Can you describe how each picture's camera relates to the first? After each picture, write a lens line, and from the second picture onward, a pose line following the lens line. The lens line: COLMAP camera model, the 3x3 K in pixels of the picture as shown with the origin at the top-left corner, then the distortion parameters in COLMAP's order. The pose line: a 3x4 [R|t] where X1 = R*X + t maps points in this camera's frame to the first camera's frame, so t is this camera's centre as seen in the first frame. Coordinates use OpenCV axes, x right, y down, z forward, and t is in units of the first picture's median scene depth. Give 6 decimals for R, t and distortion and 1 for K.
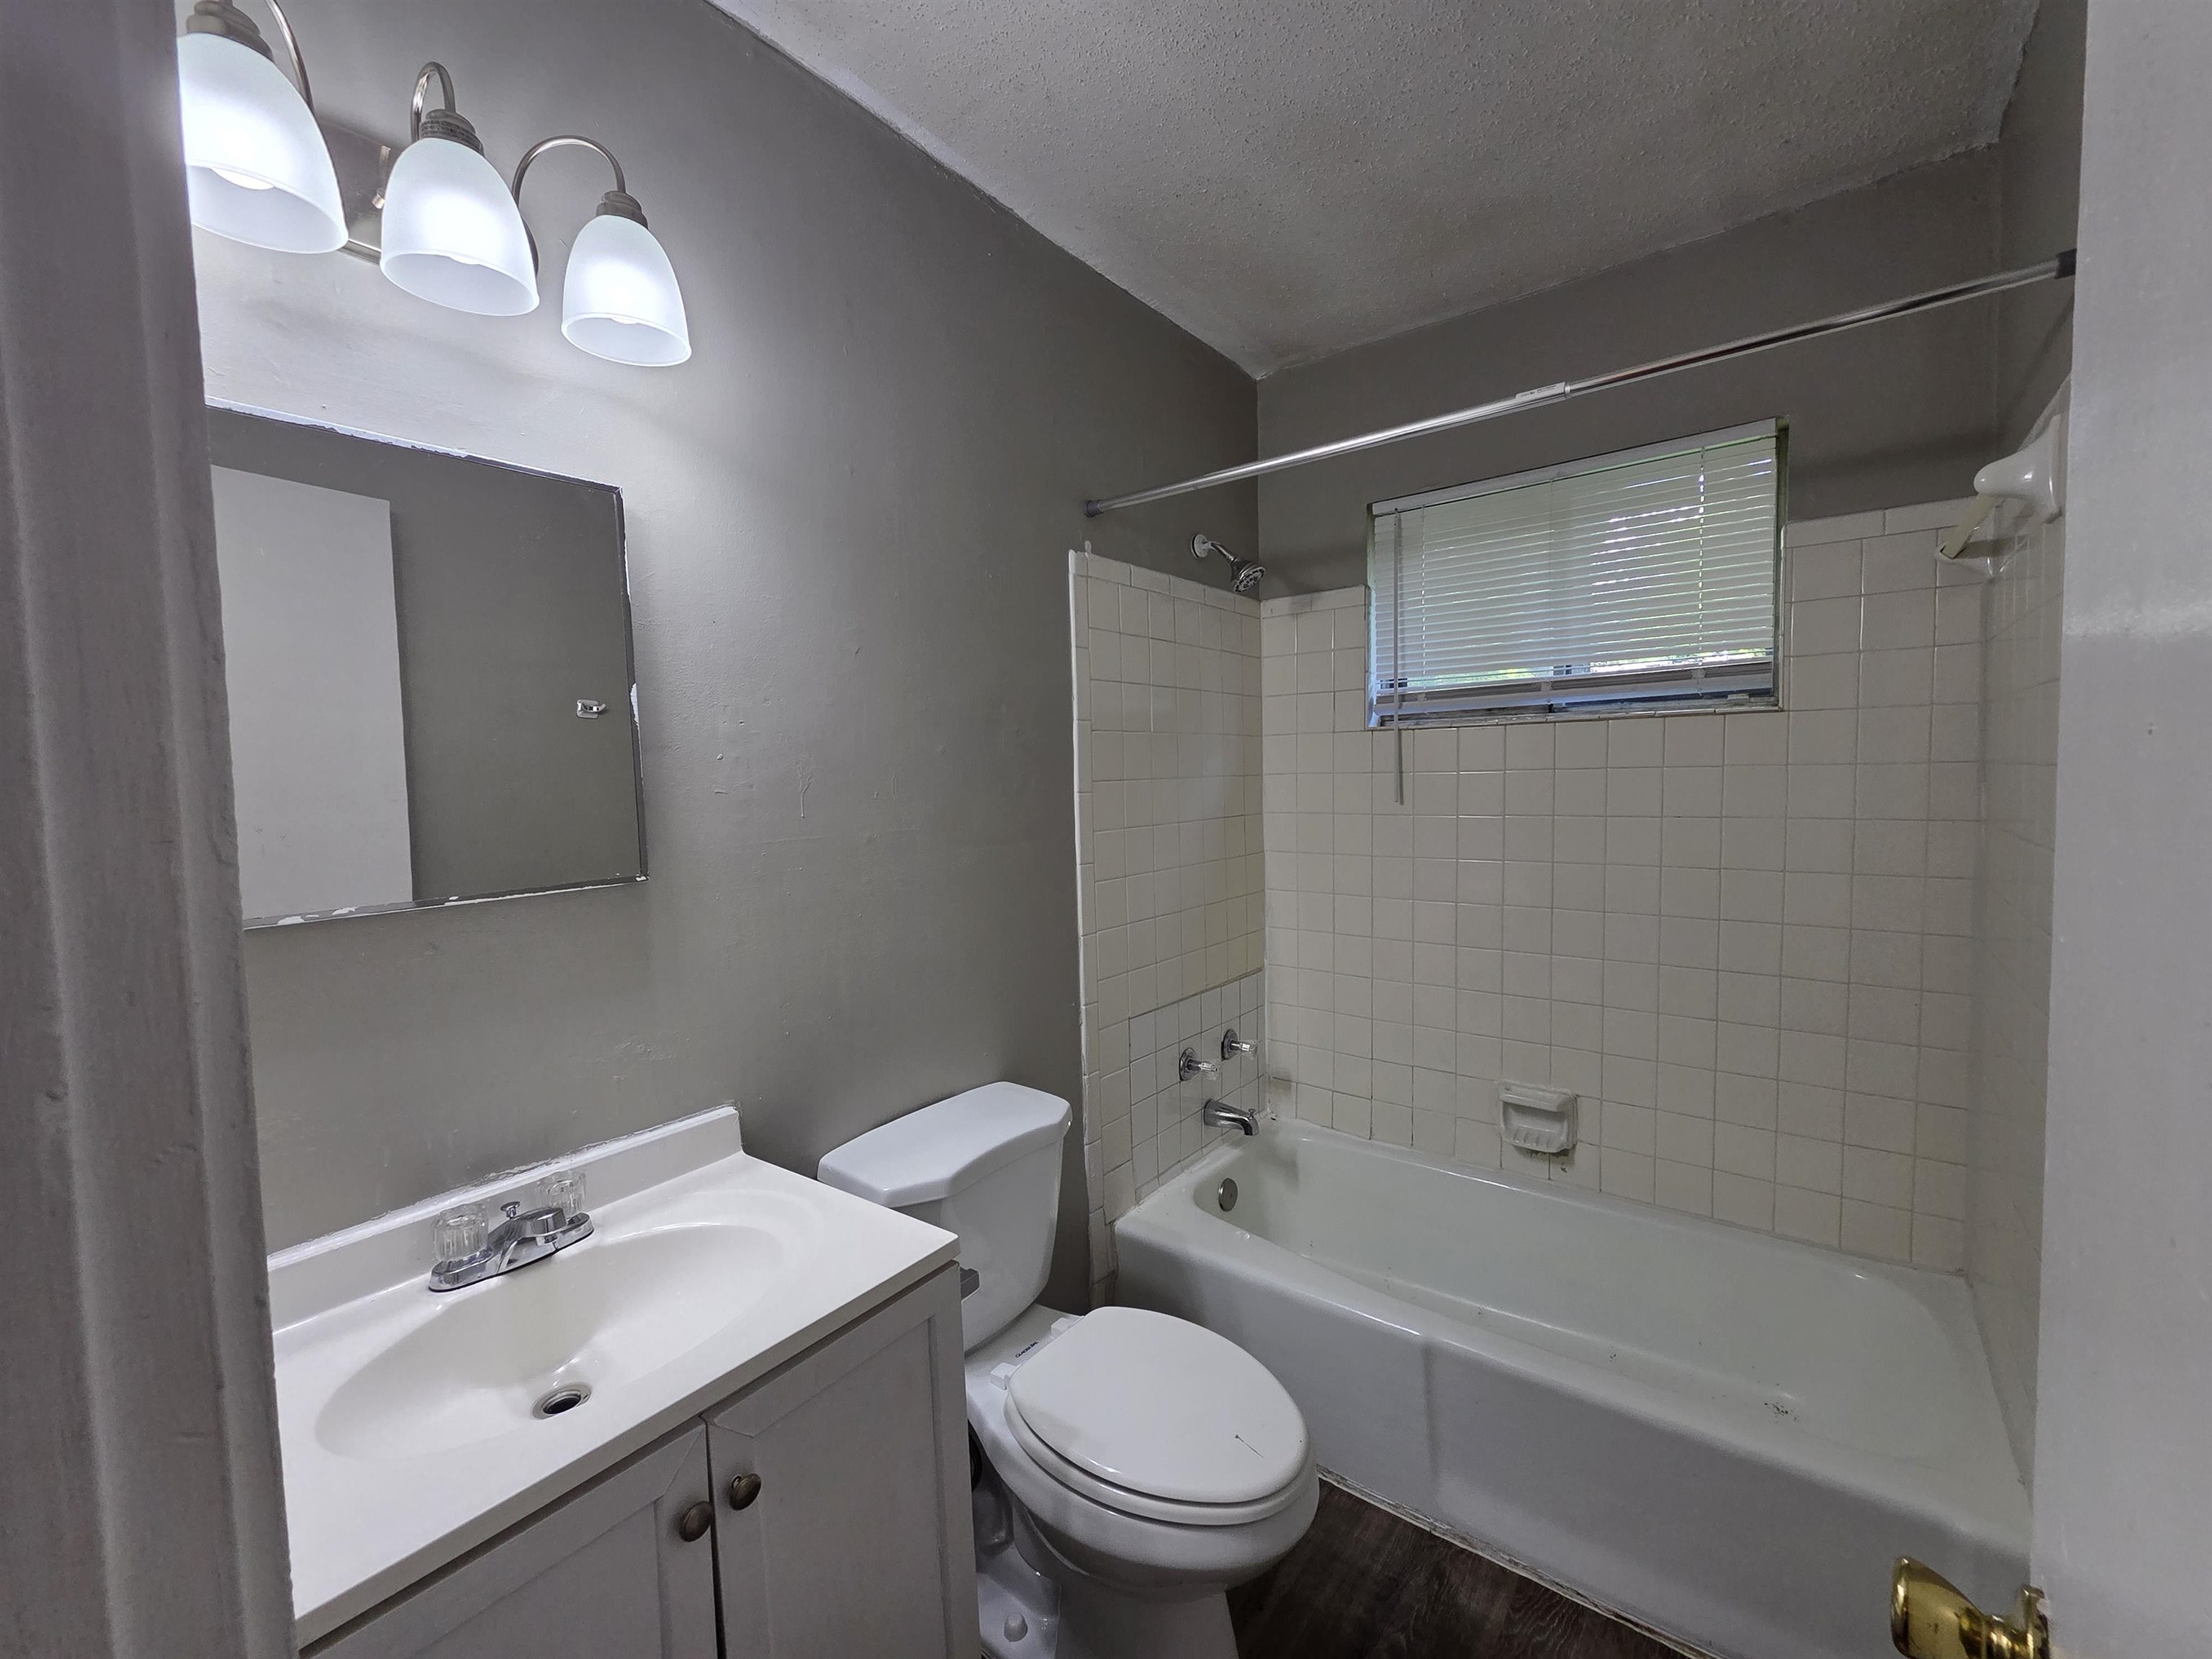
lens RADIAL K [[900.8, 0, 1102.4], [0, 900.8, 821.9], [0, 0, 1]] dist [0.004150, -0.000171]
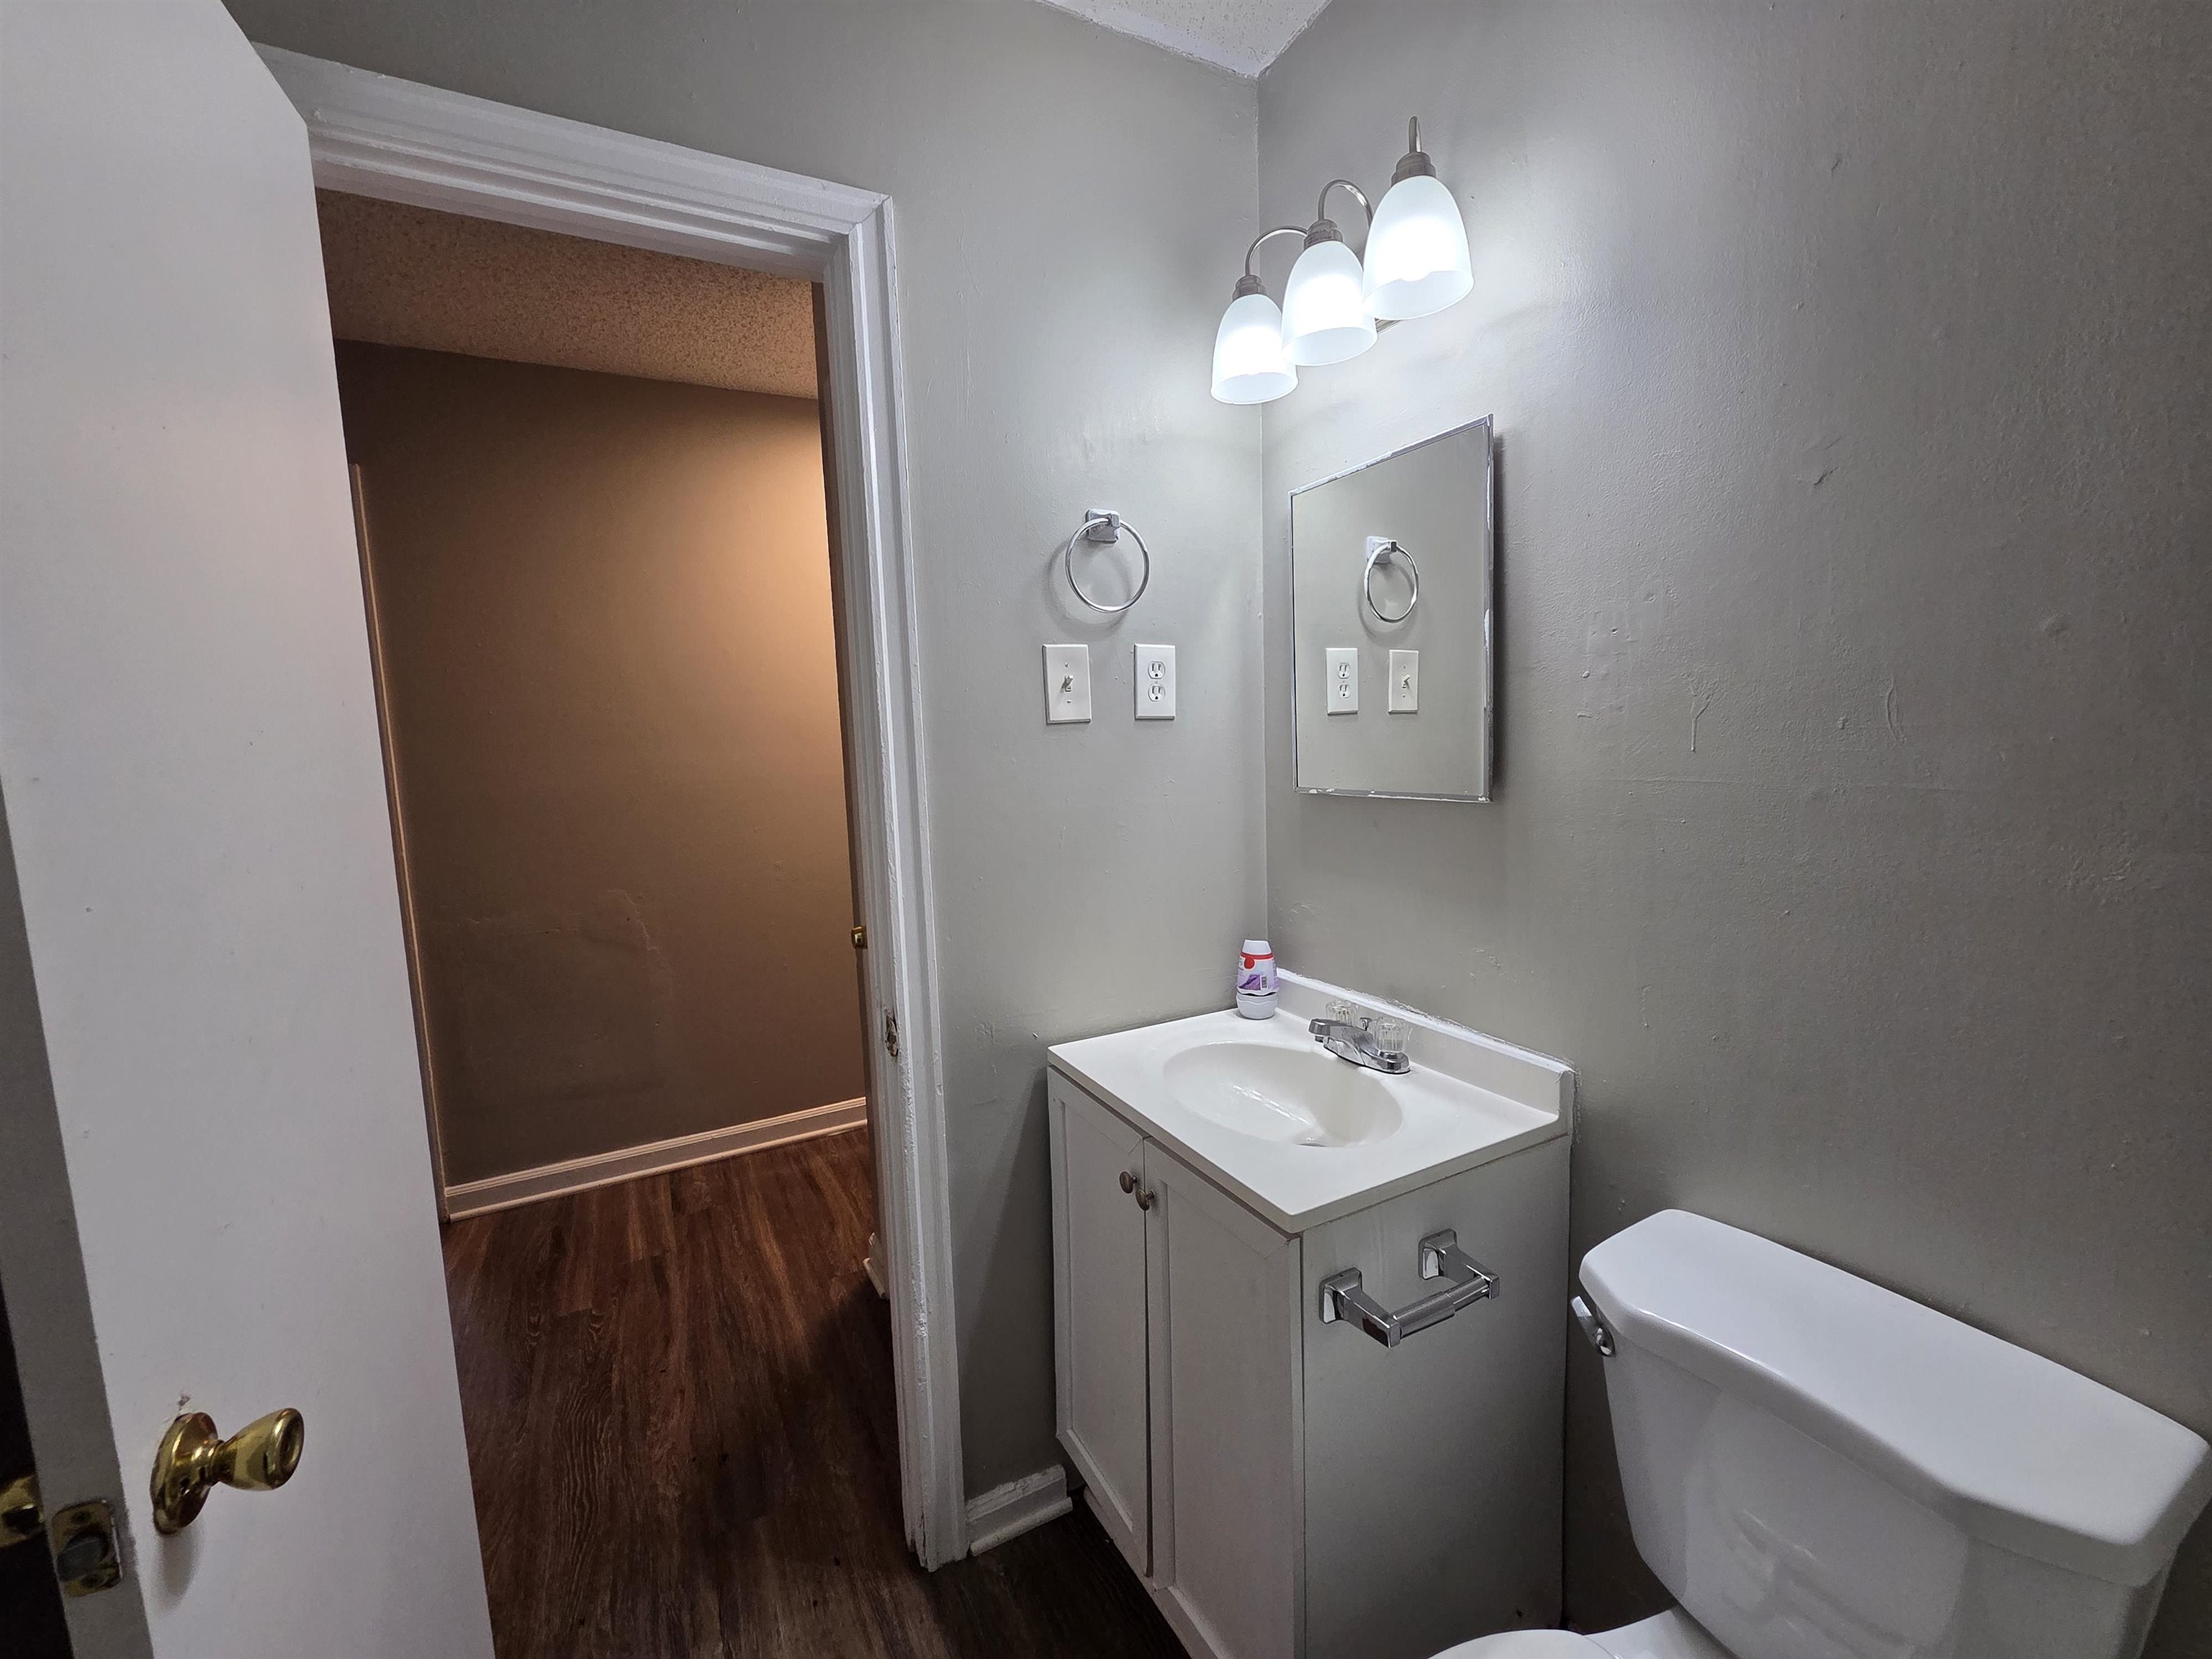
lens RADIAL K [[900.8, 0, 1098.4], [0, 900.8, 827.7], [0, 0, 1]] dist [0.004150, -0.000171]
pose [[-0.411335, 0.138972, -0.900828, 0.570295], [-0.006495, 0.987836, 0.155361, -0.058802], [0.911461, 0.069756, -0.405429, 0.942603]]
